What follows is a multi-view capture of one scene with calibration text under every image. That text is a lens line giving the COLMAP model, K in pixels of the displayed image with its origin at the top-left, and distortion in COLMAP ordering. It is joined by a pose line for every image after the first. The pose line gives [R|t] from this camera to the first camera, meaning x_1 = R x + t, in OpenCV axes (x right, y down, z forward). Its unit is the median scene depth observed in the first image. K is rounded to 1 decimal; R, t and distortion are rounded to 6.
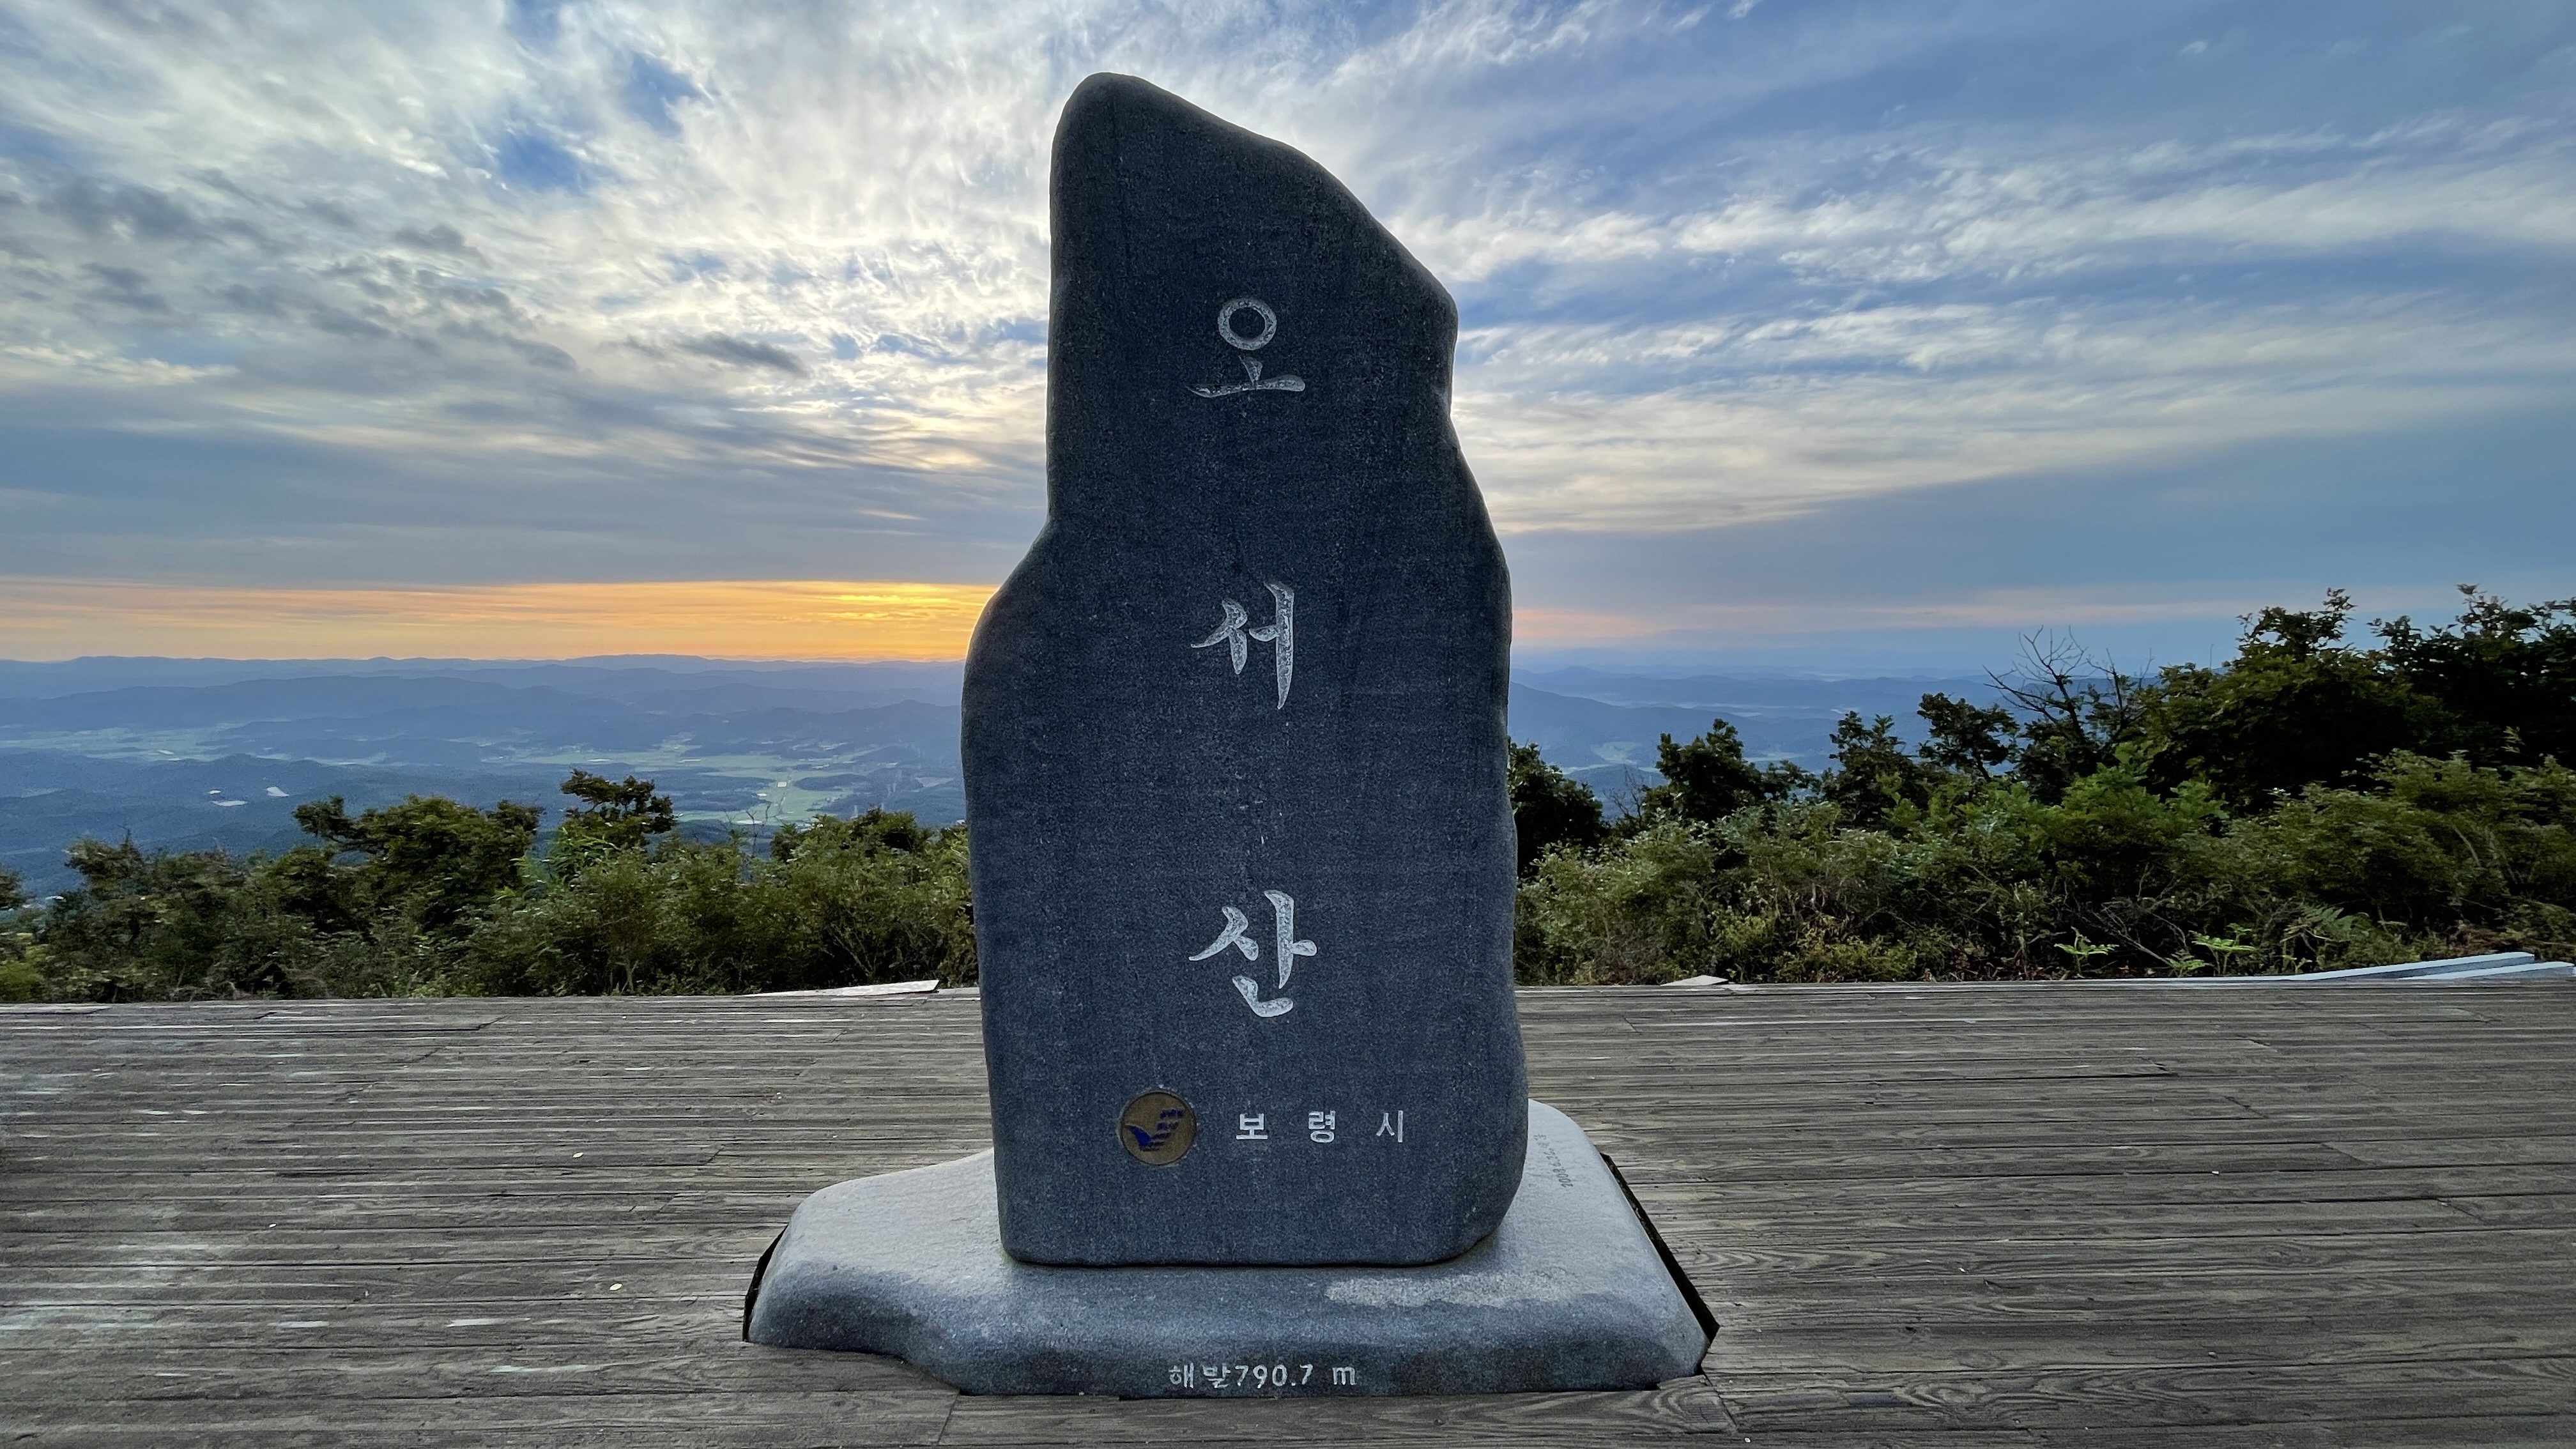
lens RADIAL K [[1041.7, 0, 1293.0], [0, 1041.7, 709.8], [0, 0, 1]] dist [0.004678, -0.001258]
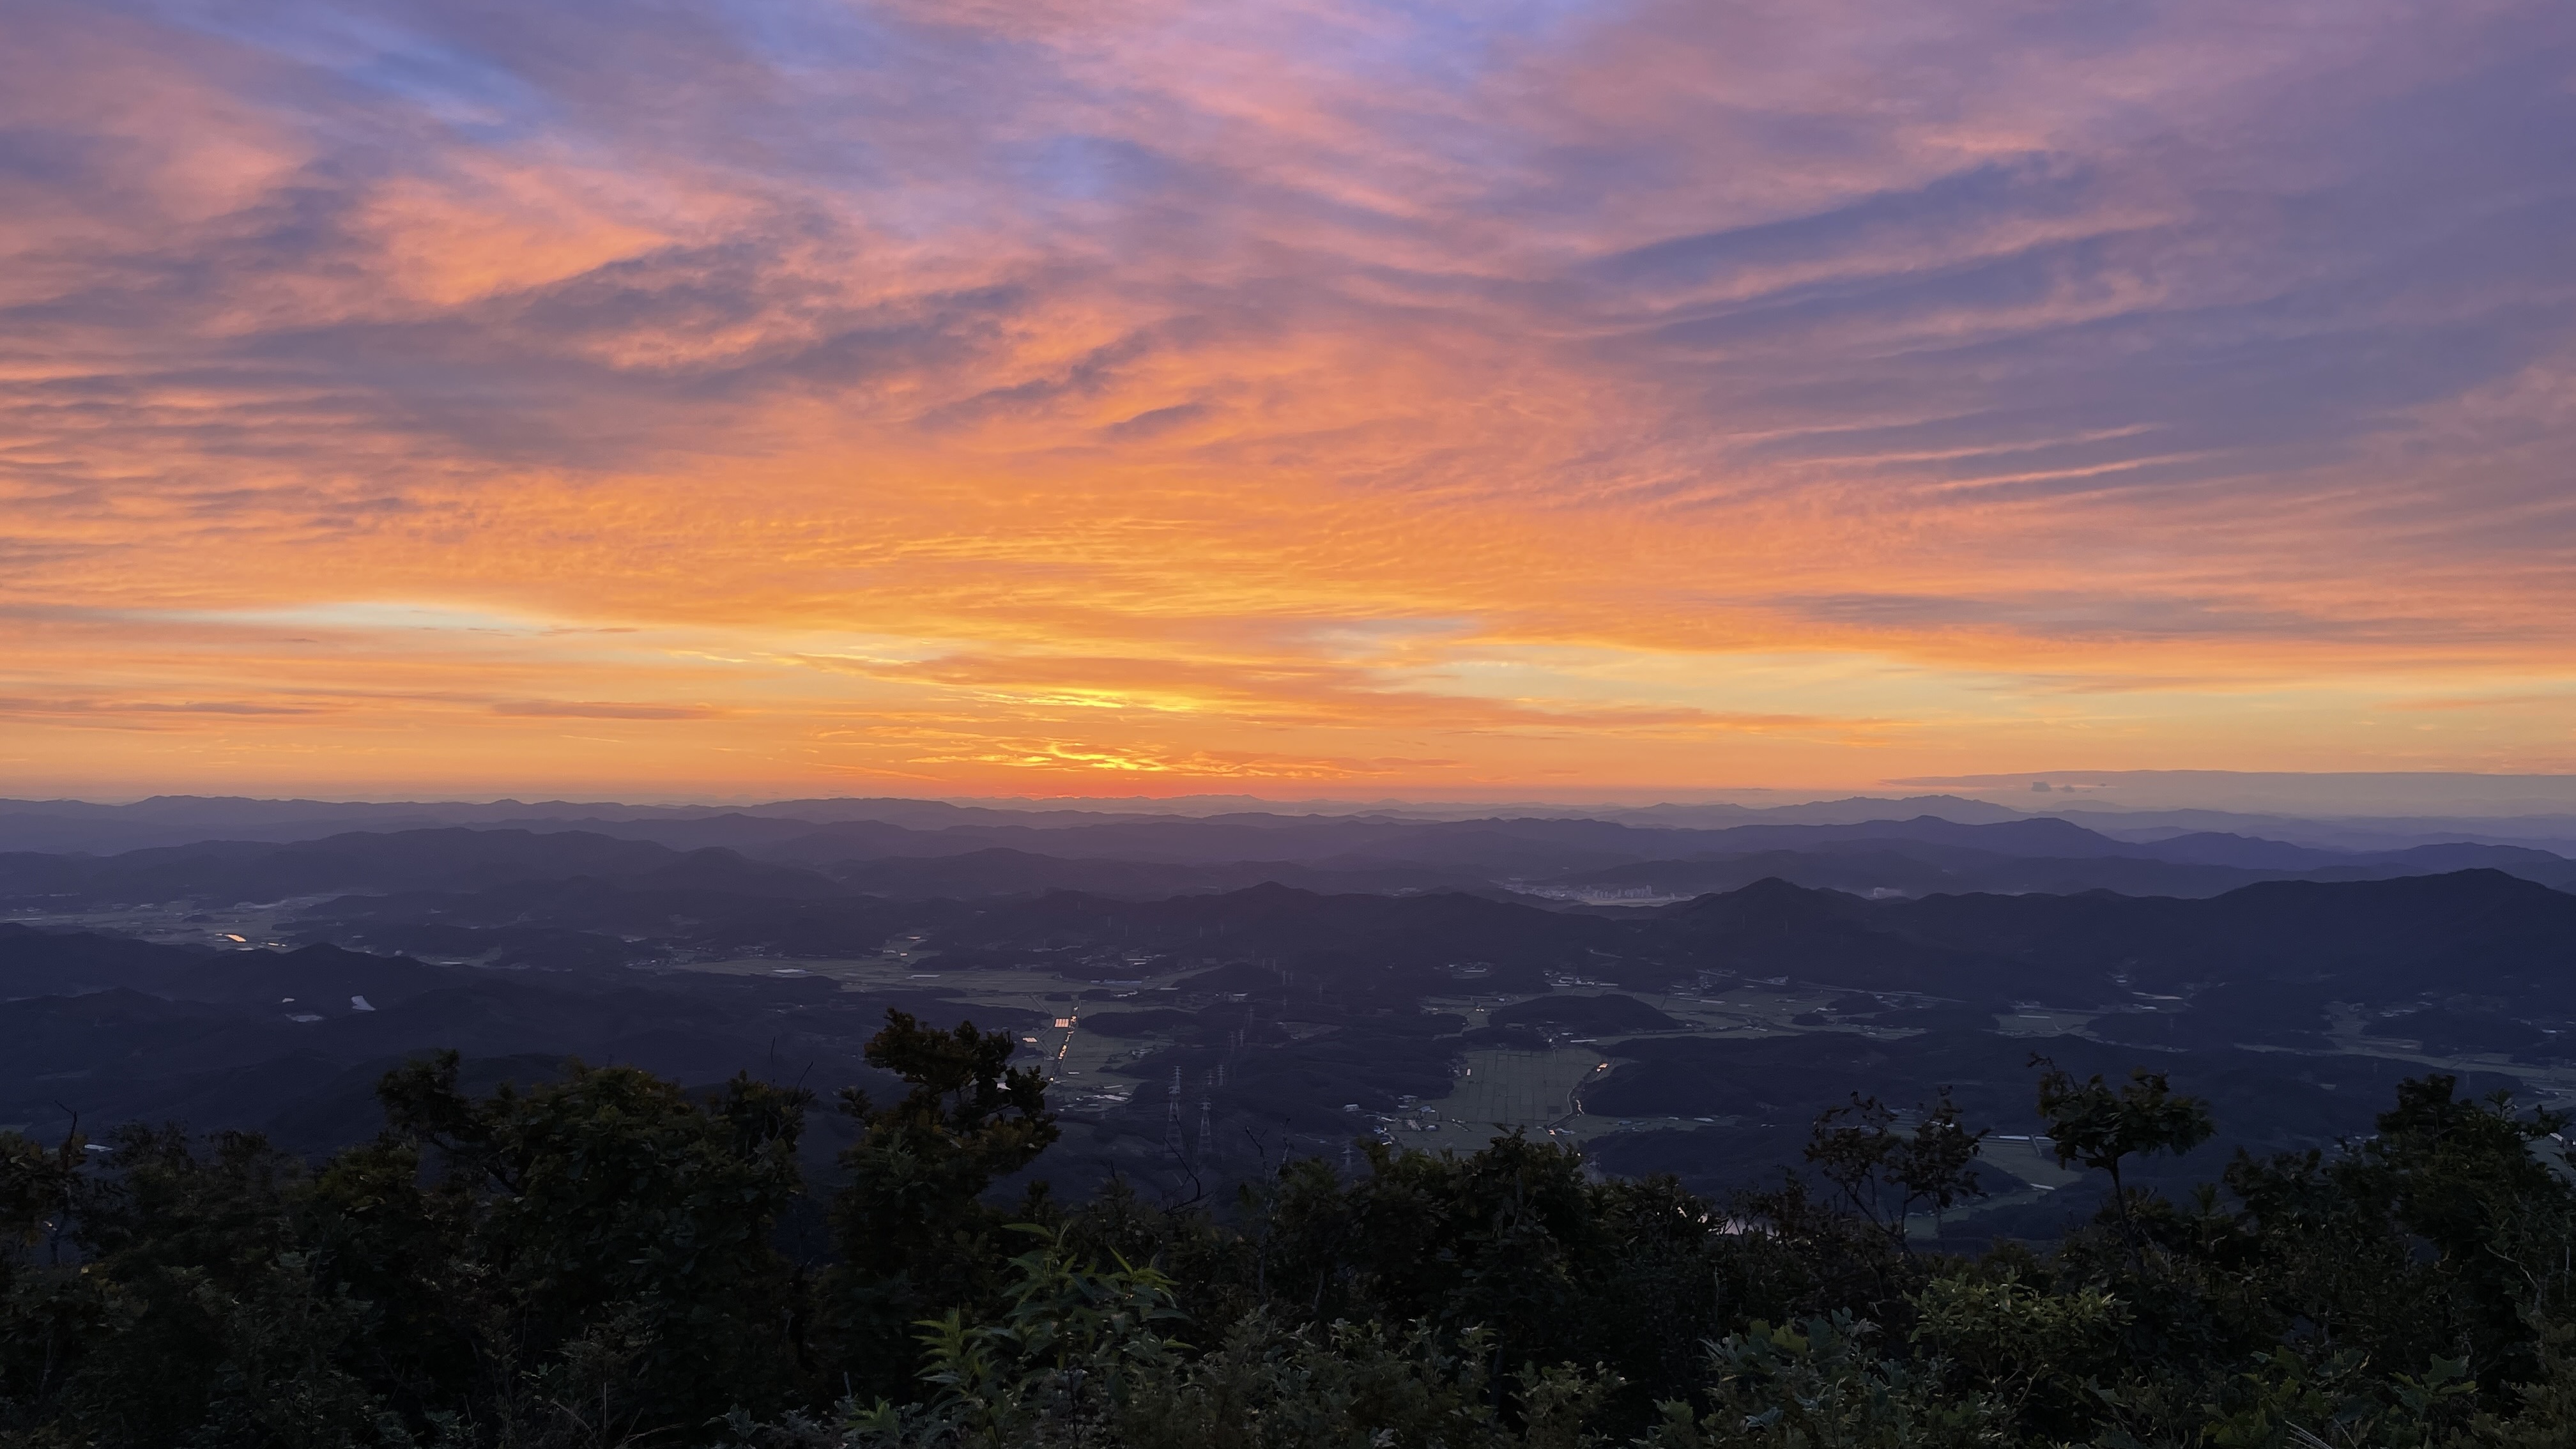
lens RADIAL K [[1962.6, 0, 1283.7], [0, 1962.6, 655.4], [0, 0, 1]] dist [0.055177, -0.044188]
pose [[0.941720, -0.017071, -0.335963, -0.345127], [-0.025844, 0.992088, -0.122852, 0.009263], [0.335402, 0.124375, 0.933829, 0.364212]]
